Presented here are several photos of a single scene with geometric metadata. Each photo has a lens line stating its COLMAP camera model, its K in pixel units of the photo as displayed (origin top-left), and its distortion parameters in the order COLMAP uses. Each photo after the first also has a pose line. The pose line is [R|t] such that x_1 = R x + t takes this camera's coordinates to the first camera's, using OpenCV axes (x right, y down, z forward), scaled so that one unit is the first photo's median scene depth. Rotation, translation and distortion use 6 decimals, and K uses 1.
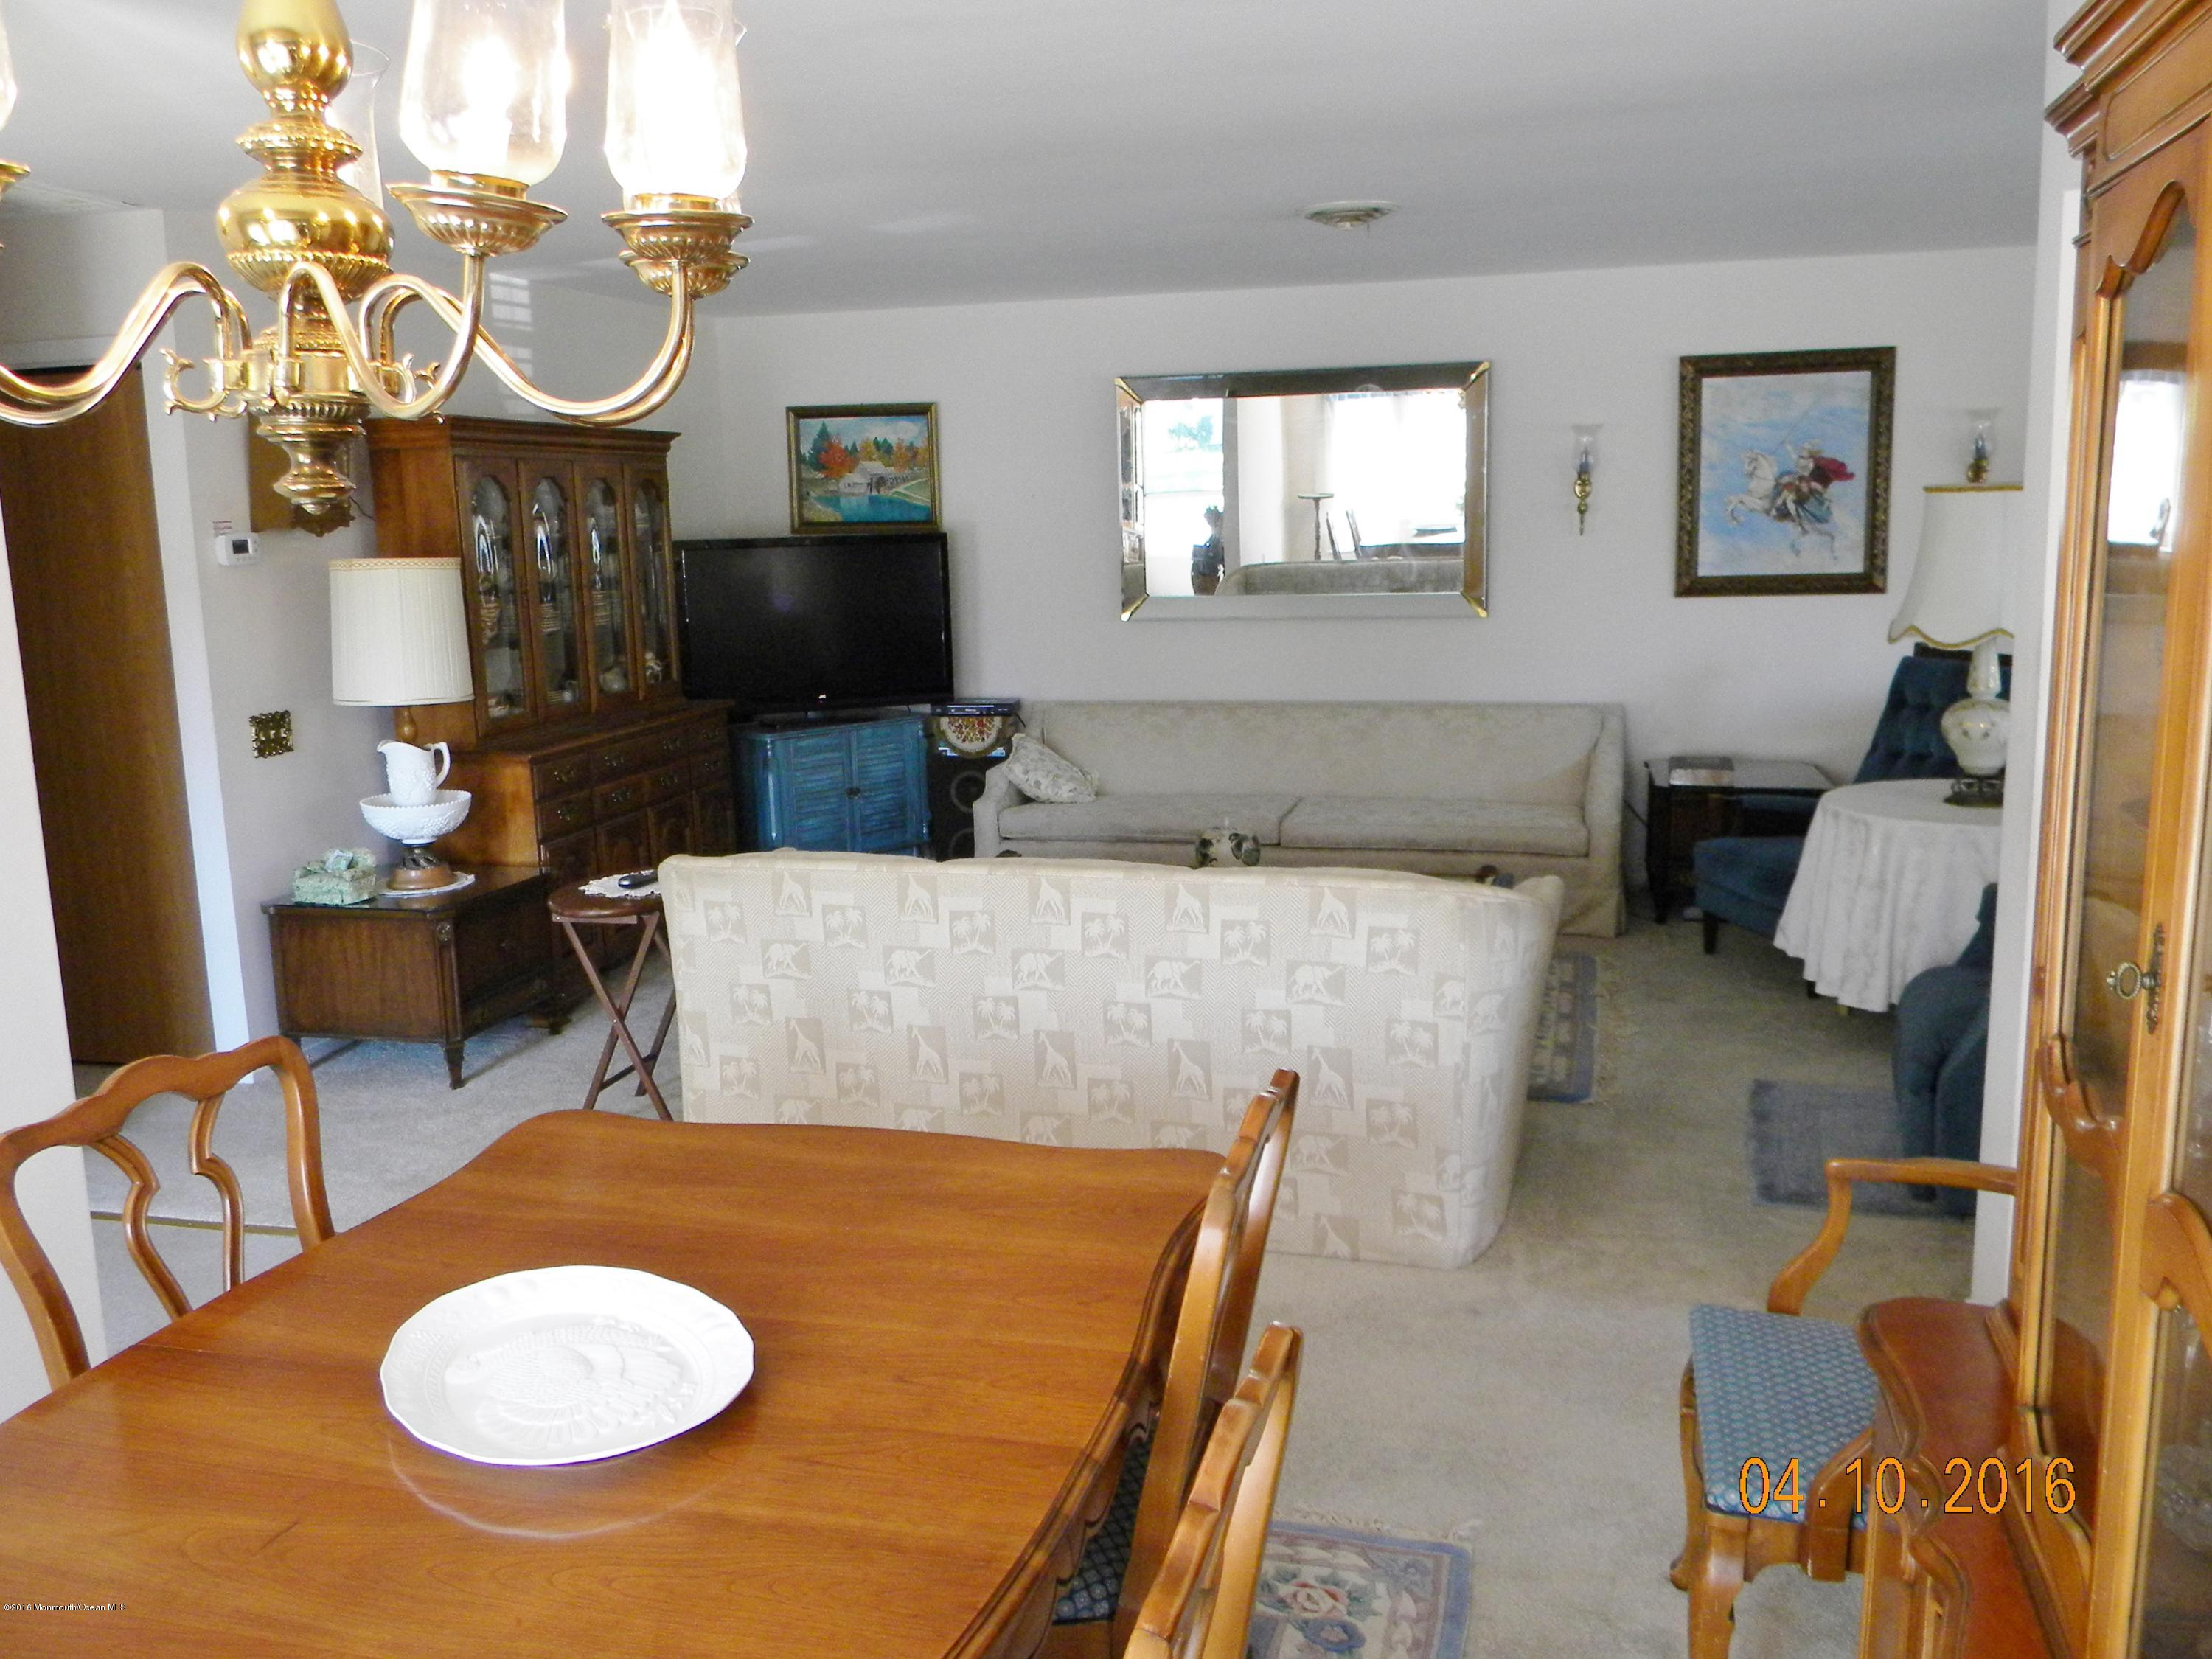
lens RADIAL K [[1806.2, 0, 1103.6], [0, 1806.2, 810.4], [0, 0, 1]] dist [0.022688, -0.052881]
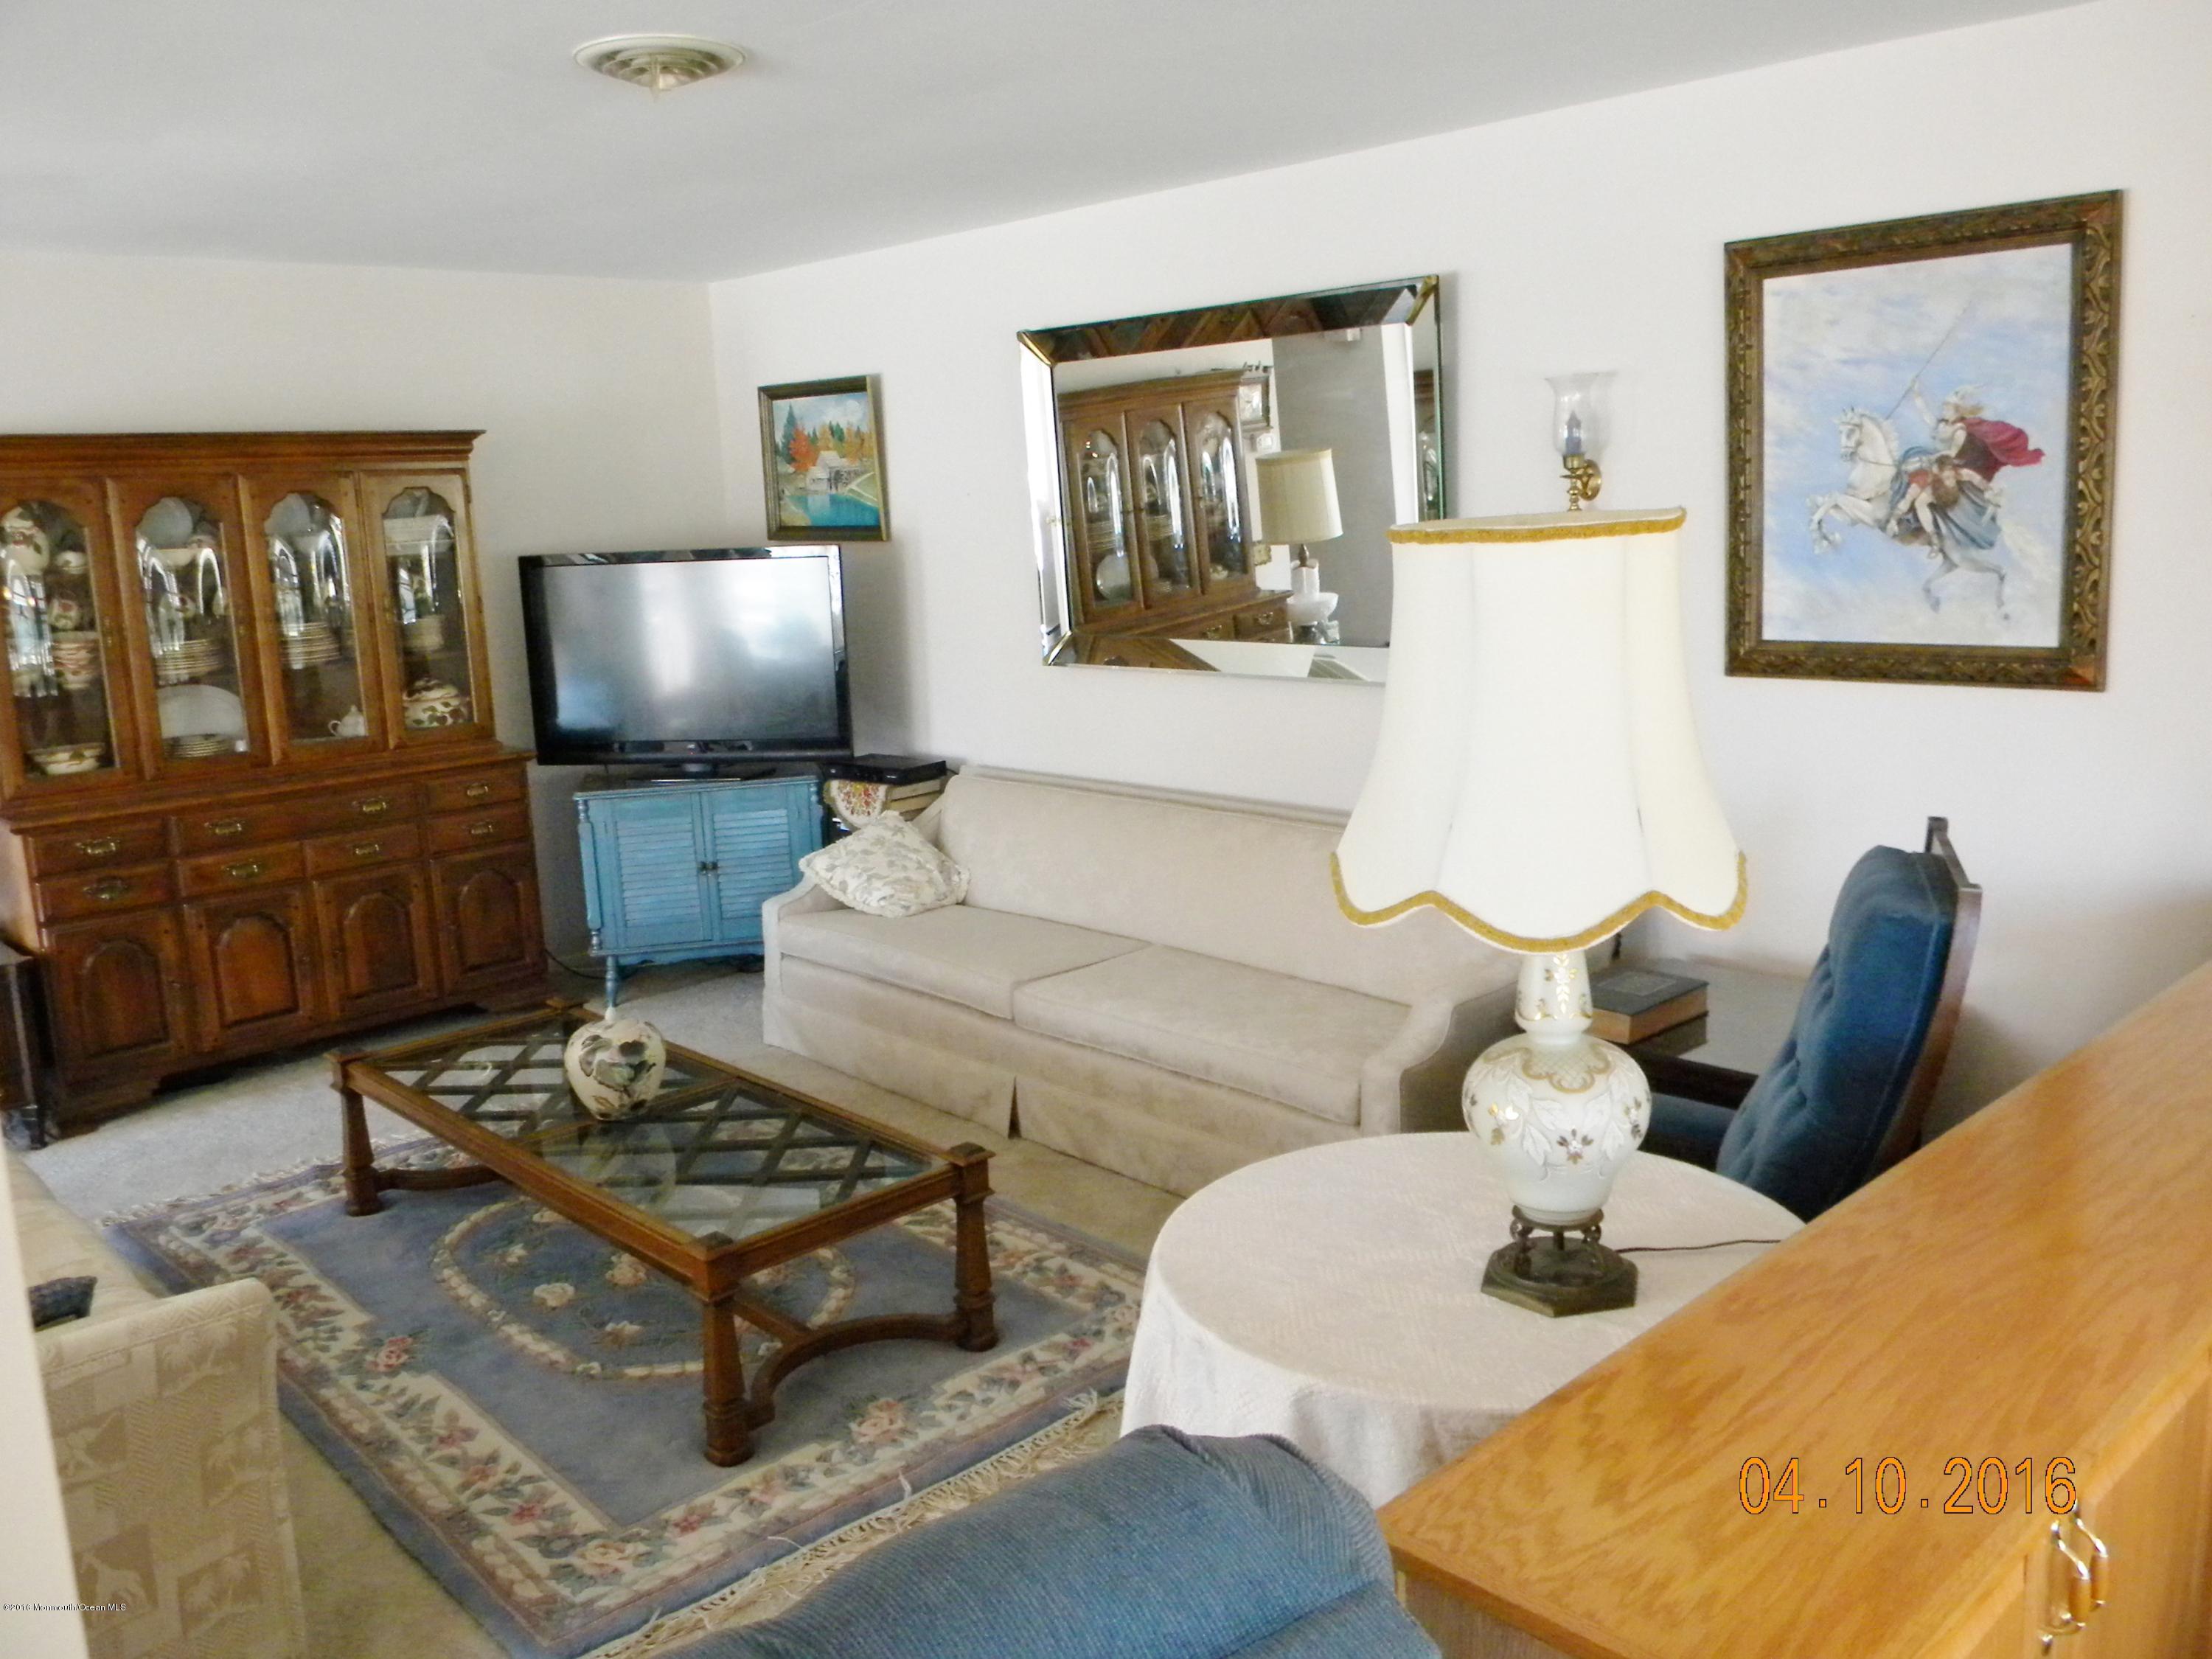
lens RADIAL K [[1806.2, 0, 1103.6], [0, 1806.2, 810.4], [0, 0, 1]] dist [0.022688, -0.052881]
pose [[0.851578, 0.082804, -0.517647, 0.453984], [-0.068123, 0.996553, 0.047341, -0.091158], [0.519783, -0.005051, 0.854284, 0.427189]]
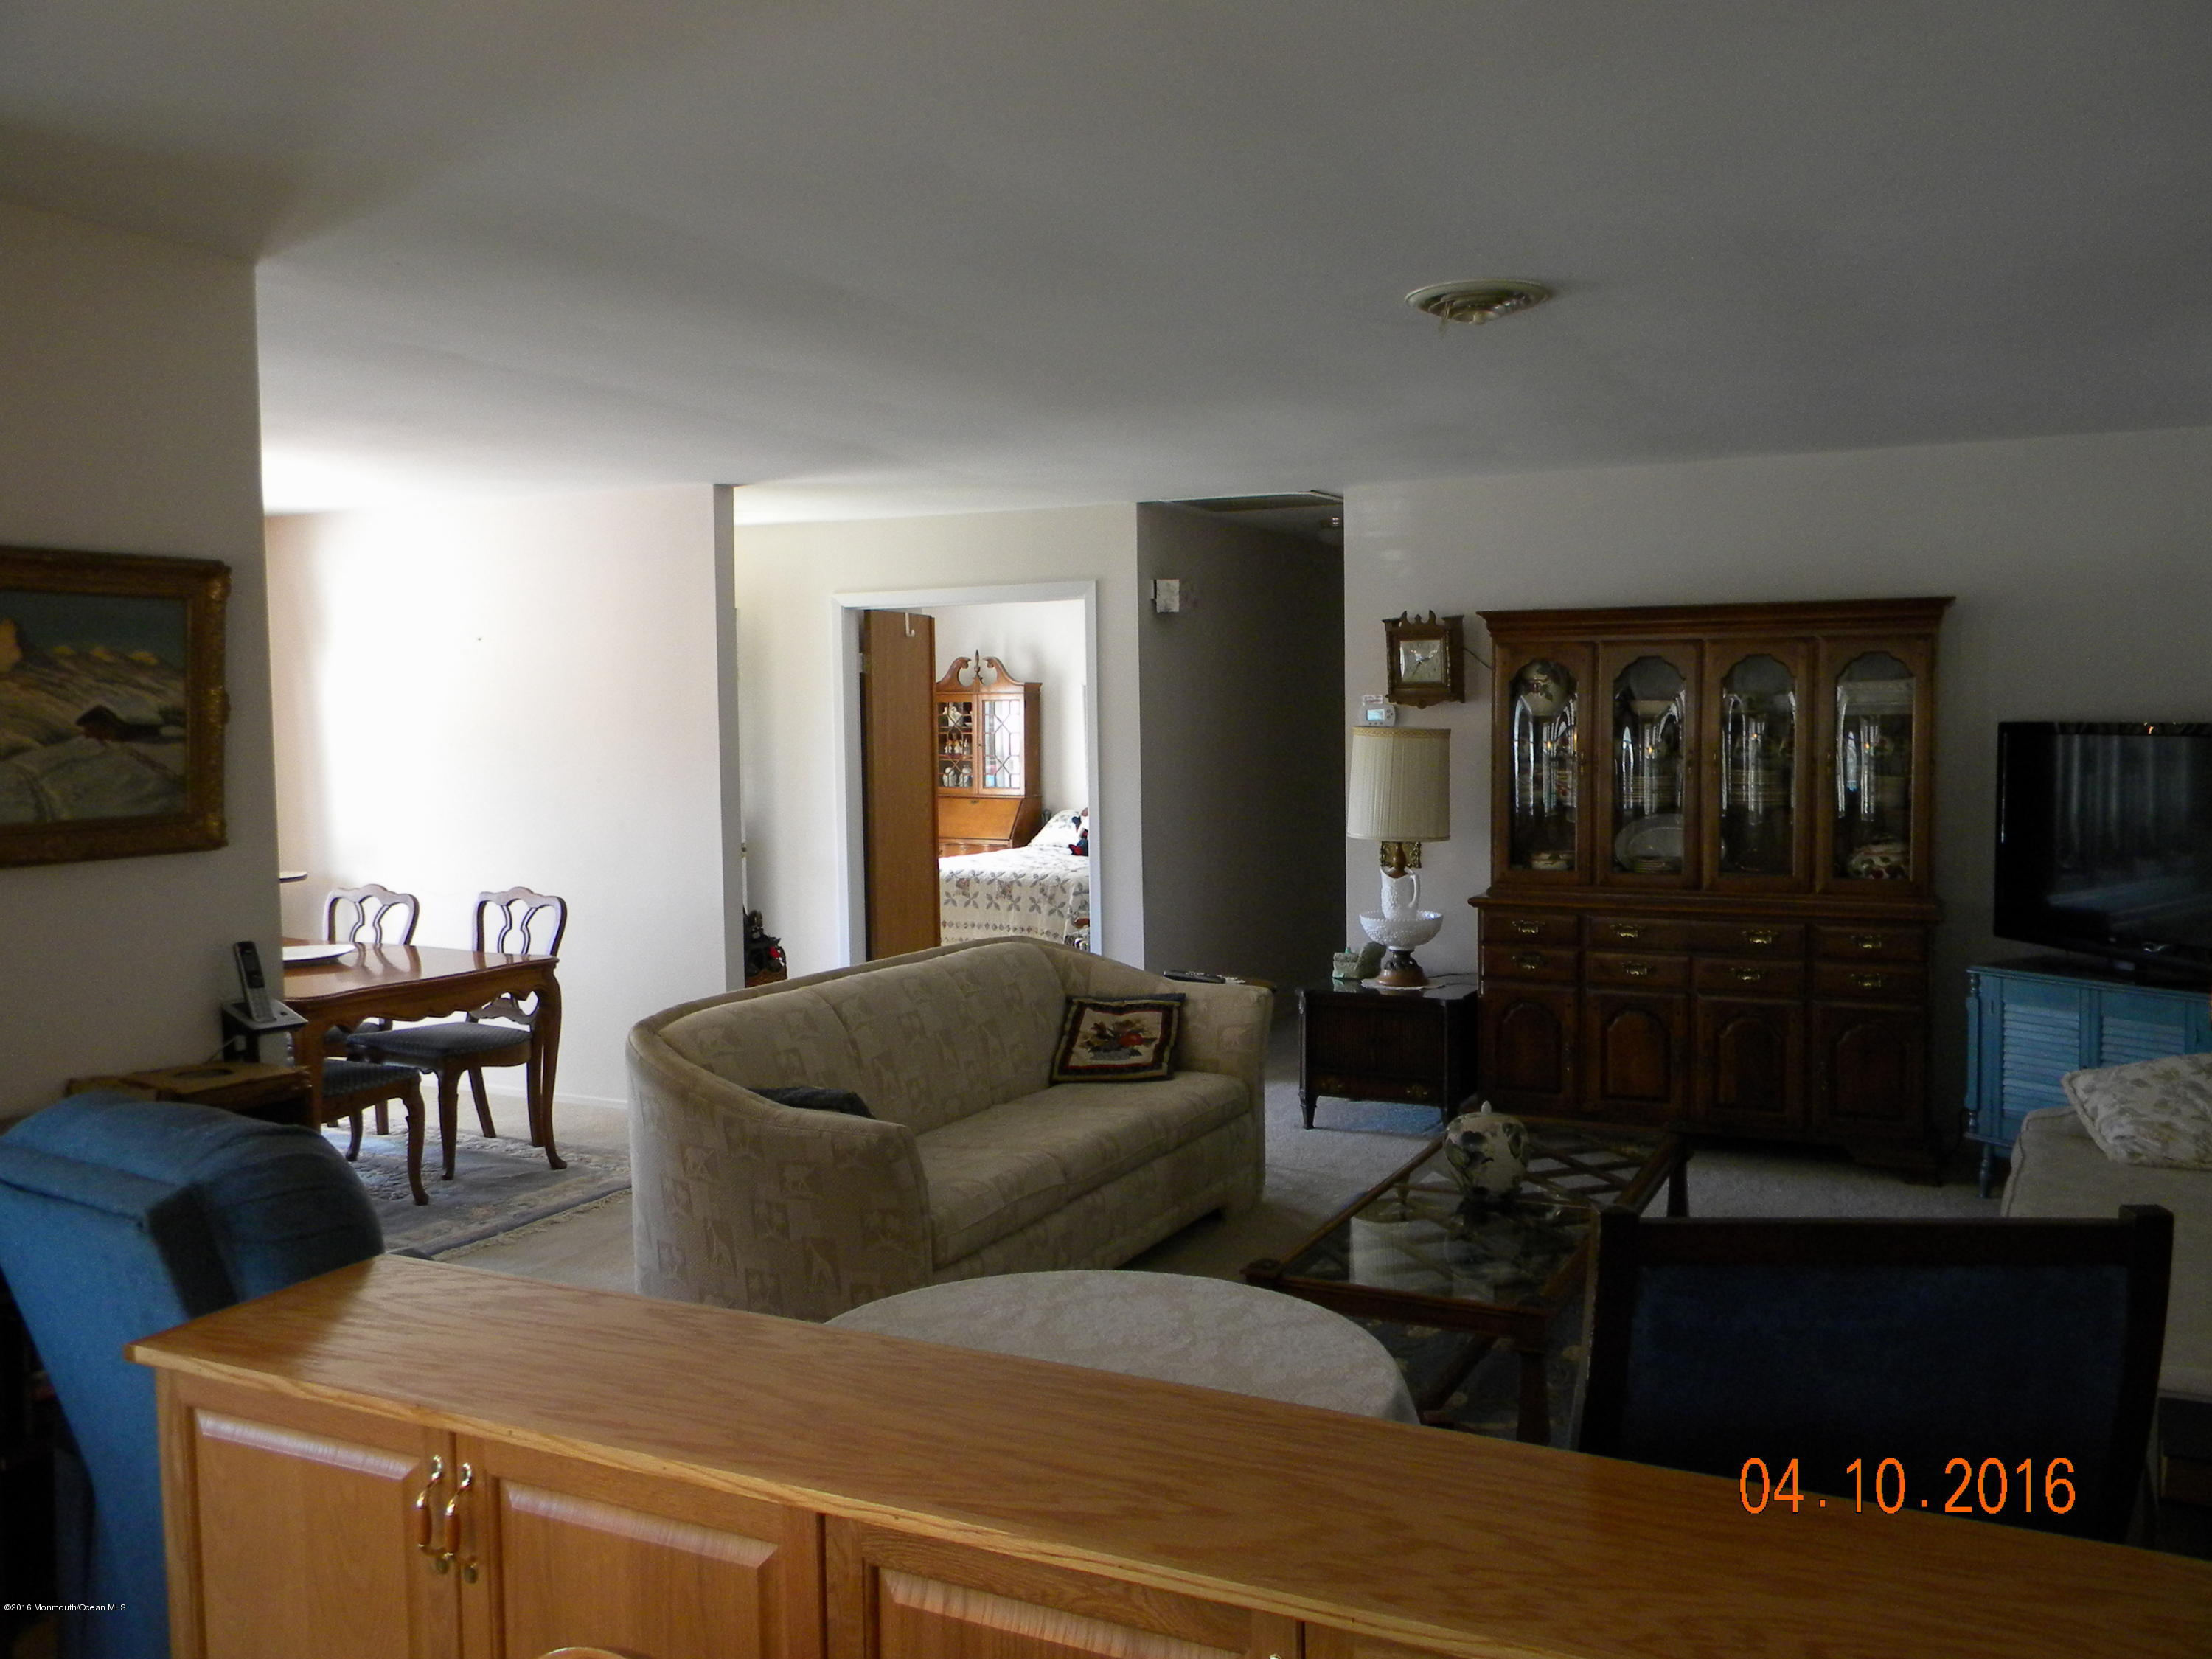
lens RADIAL K [[1806.2, 0, 1103.6], [0, 1806.2, 810.4], [0, 0, 1]] dist [0.022688, -0.052881]
pose [[-0.207211, 0.082352, -0.974824, 0.677262], [-0.148178, 0.982312, 0.114481, -0.146544], [0.967009, 0.168169, -0.191343, 0.785494]]
